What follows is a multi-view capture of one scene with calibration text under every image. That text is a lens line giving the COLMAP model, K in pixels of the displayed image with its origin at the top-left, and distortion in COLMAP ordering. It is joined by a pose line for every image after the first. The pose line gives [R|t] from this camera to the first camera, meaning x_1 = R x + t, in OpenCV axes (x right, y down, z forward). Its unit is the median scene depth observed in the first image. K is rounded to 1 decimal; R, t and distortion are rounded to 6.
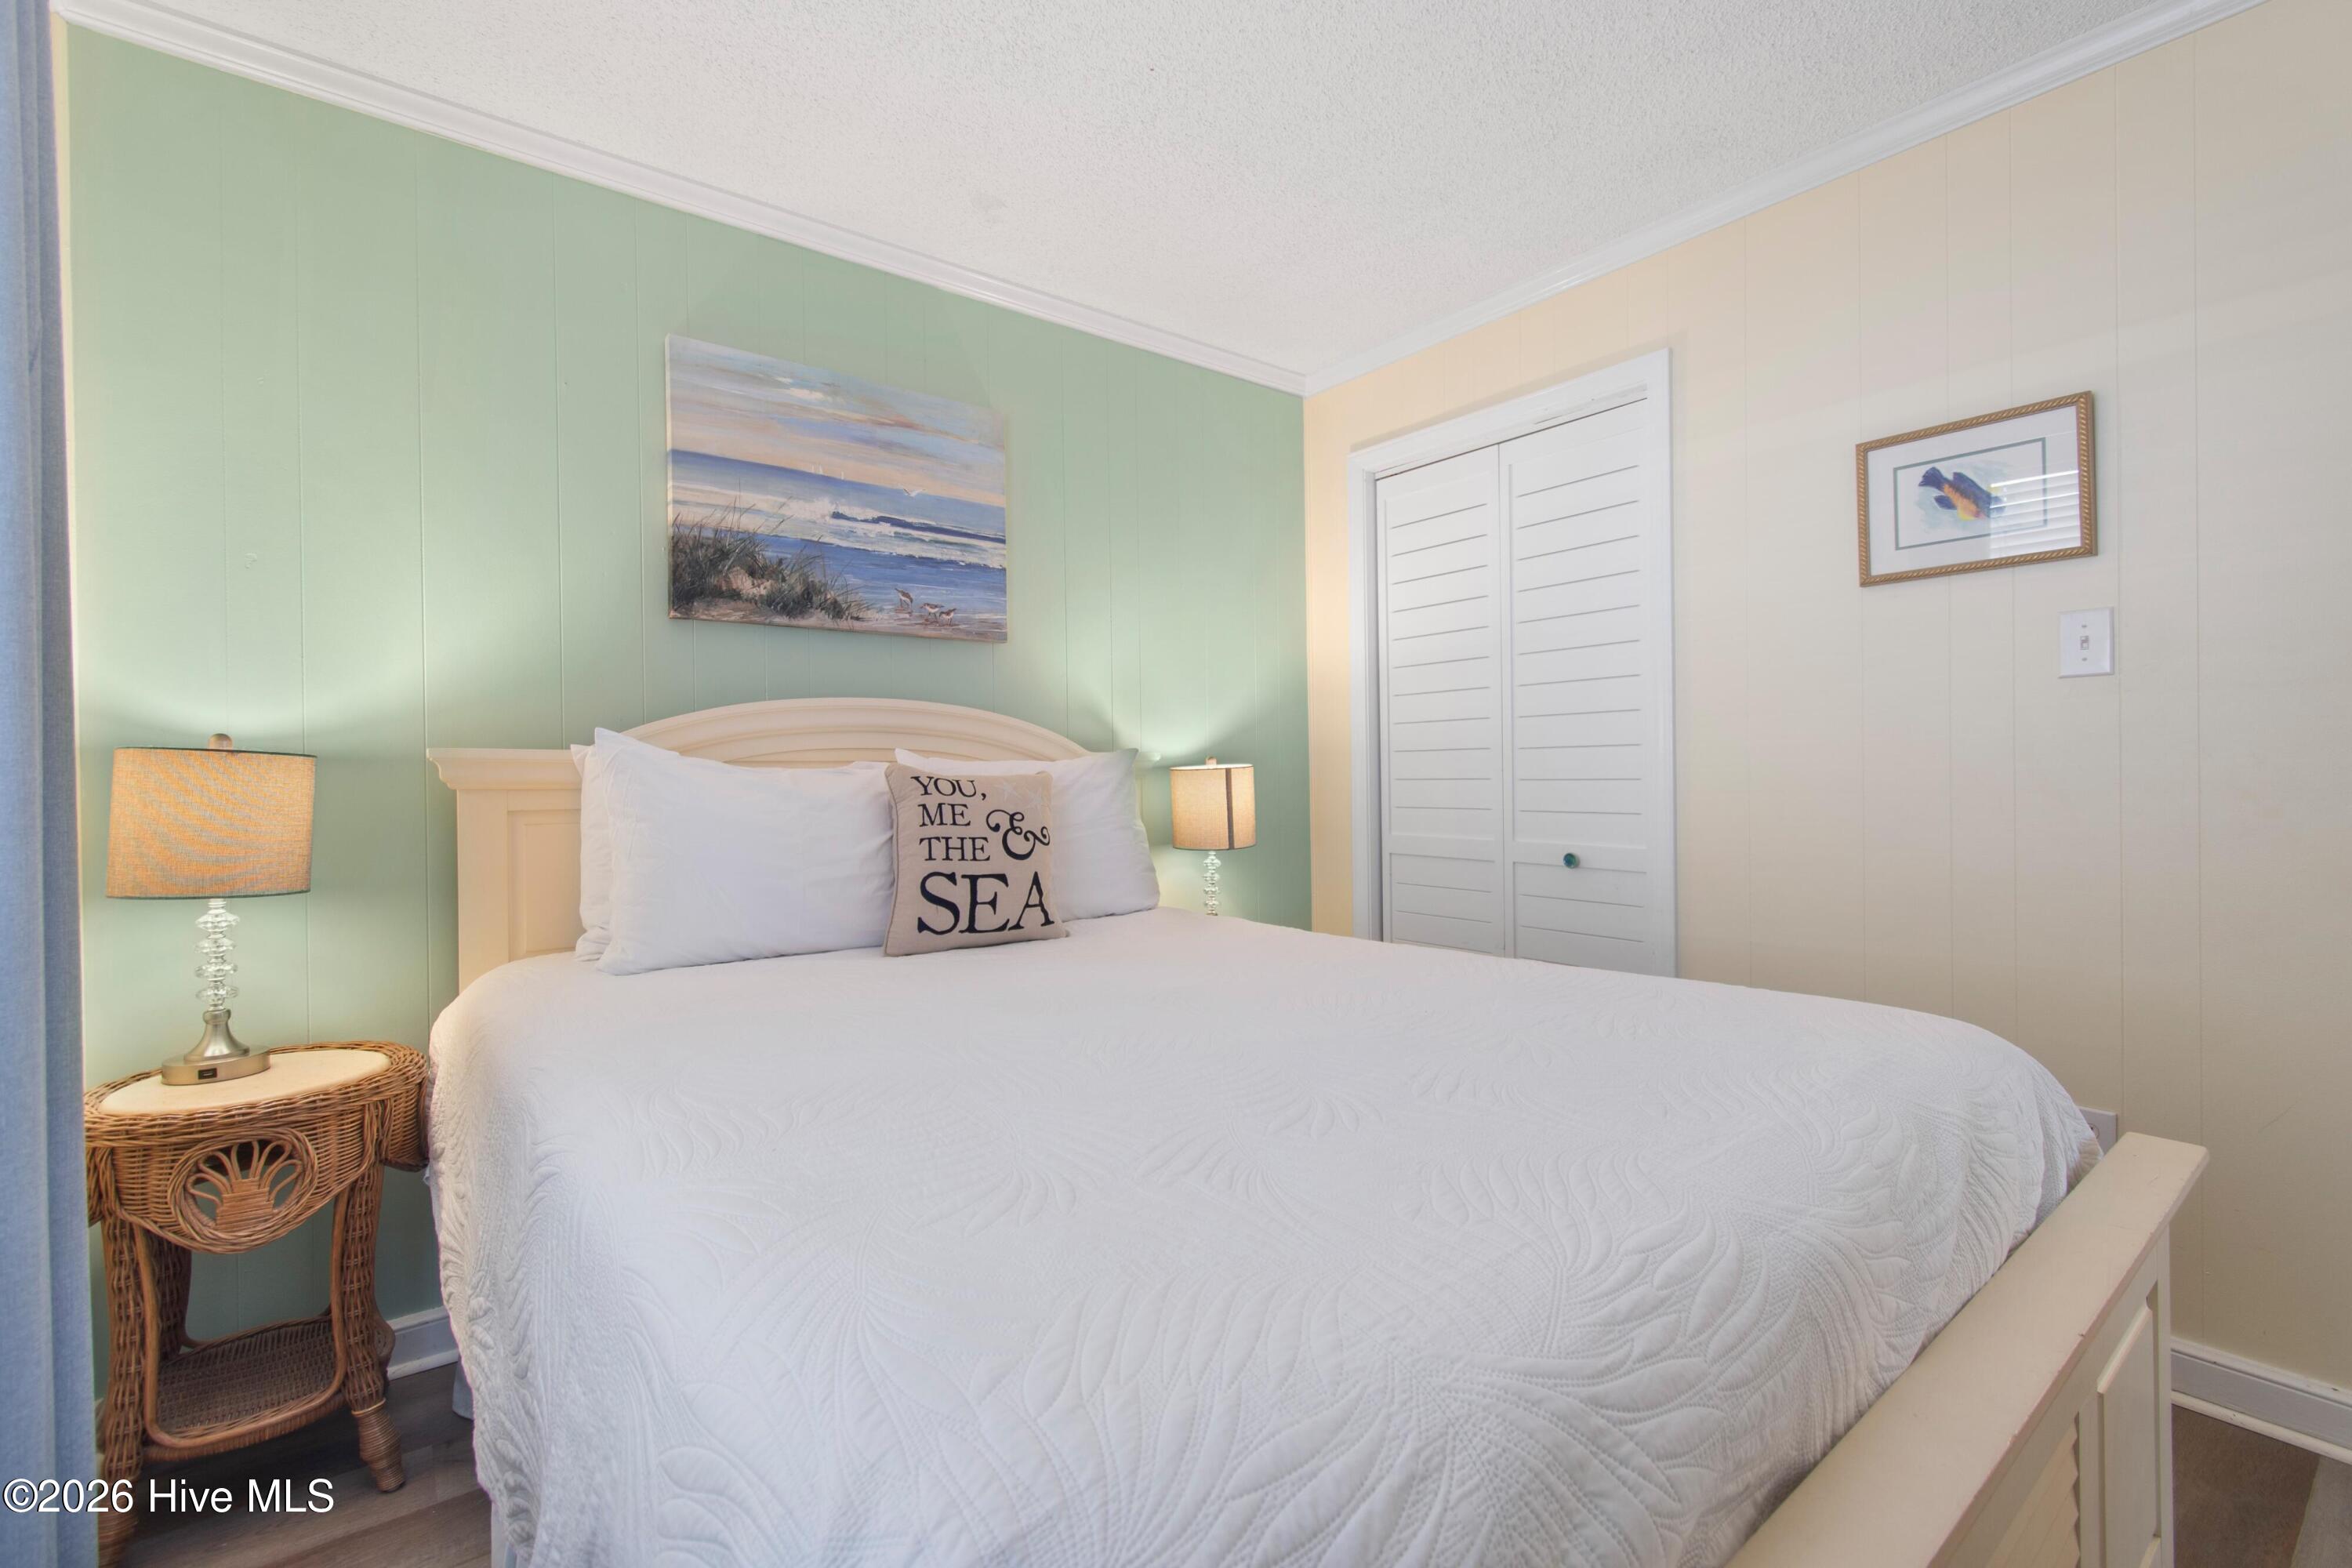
lens RADIAL K [[1029.9, 0, 1176.9], [0, 1029.9, 771.4], [0, 0, 1]] dist [-0.000723, -0.000356]
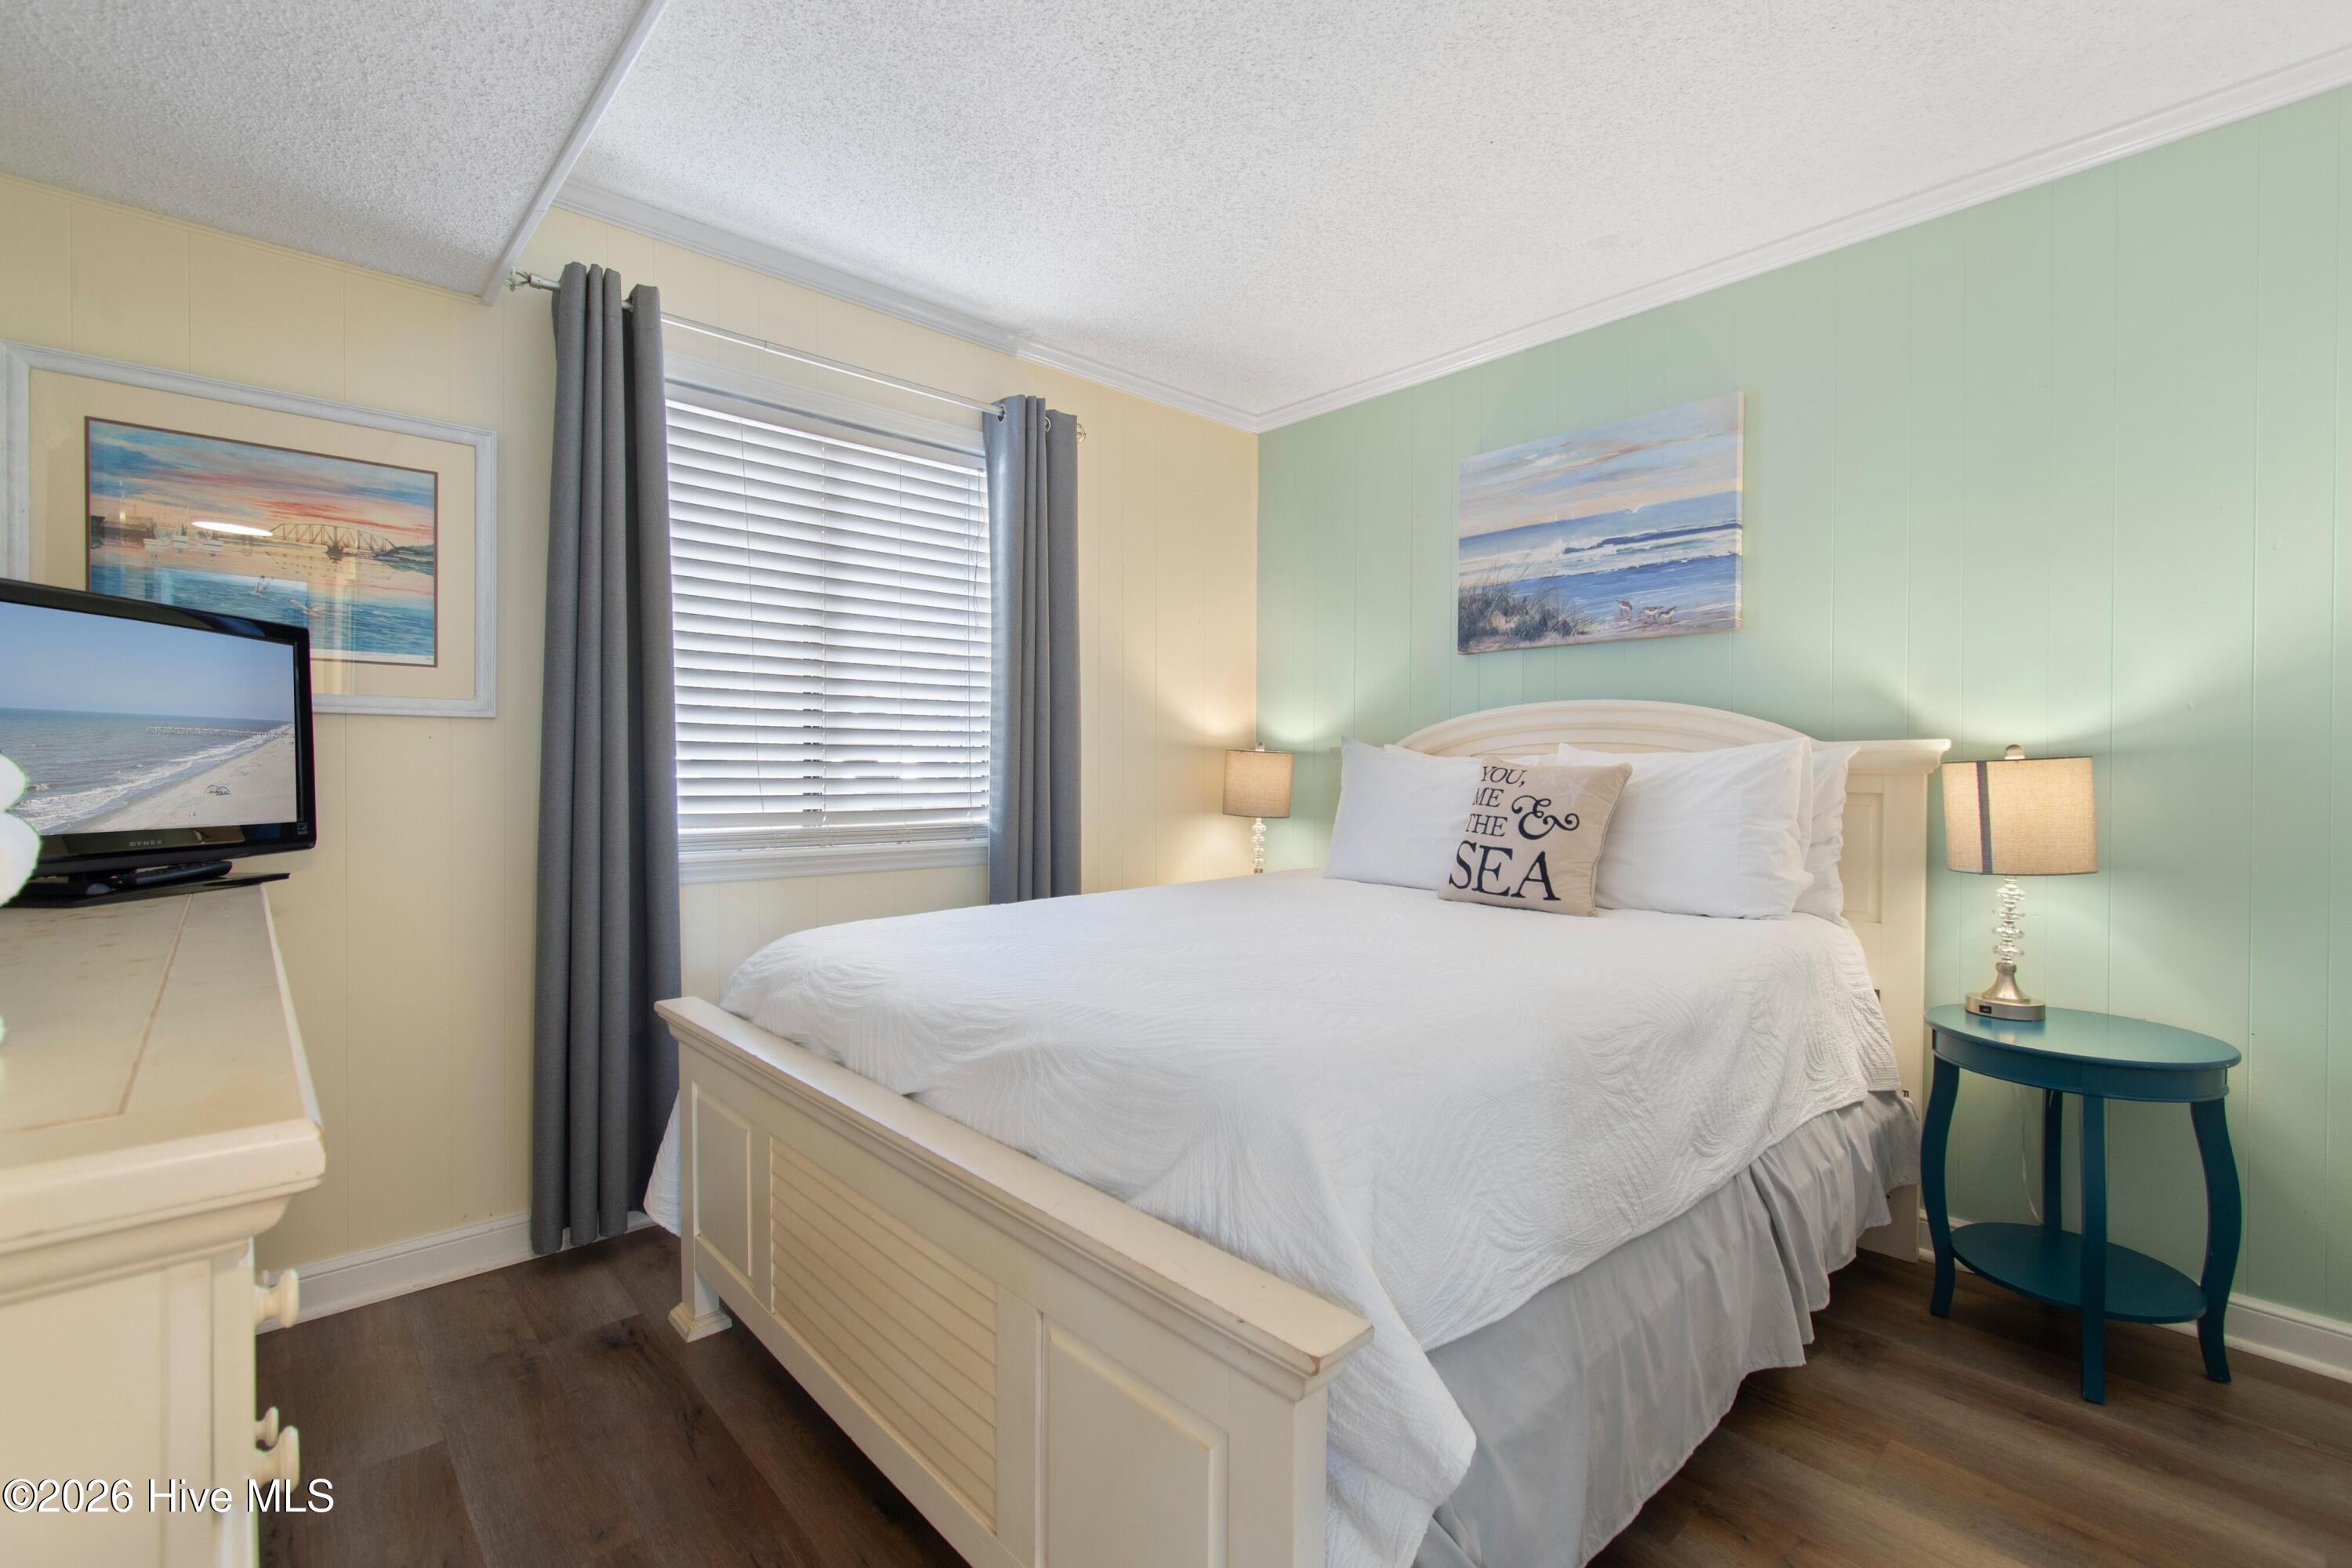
lens RADIAL K [[1029.9, 0, 1176.9], [0, 1029.9, 771.4], [0, 0, 1]] dist [-0.000723, -0.000356]
pose [[0.077573, 0.018151, -0.996821, 0.892644], [-0.001099, 0.999835, 0.018120, -0.010430], [0.996986, -0.000310, 0.077580, 0.469294]]
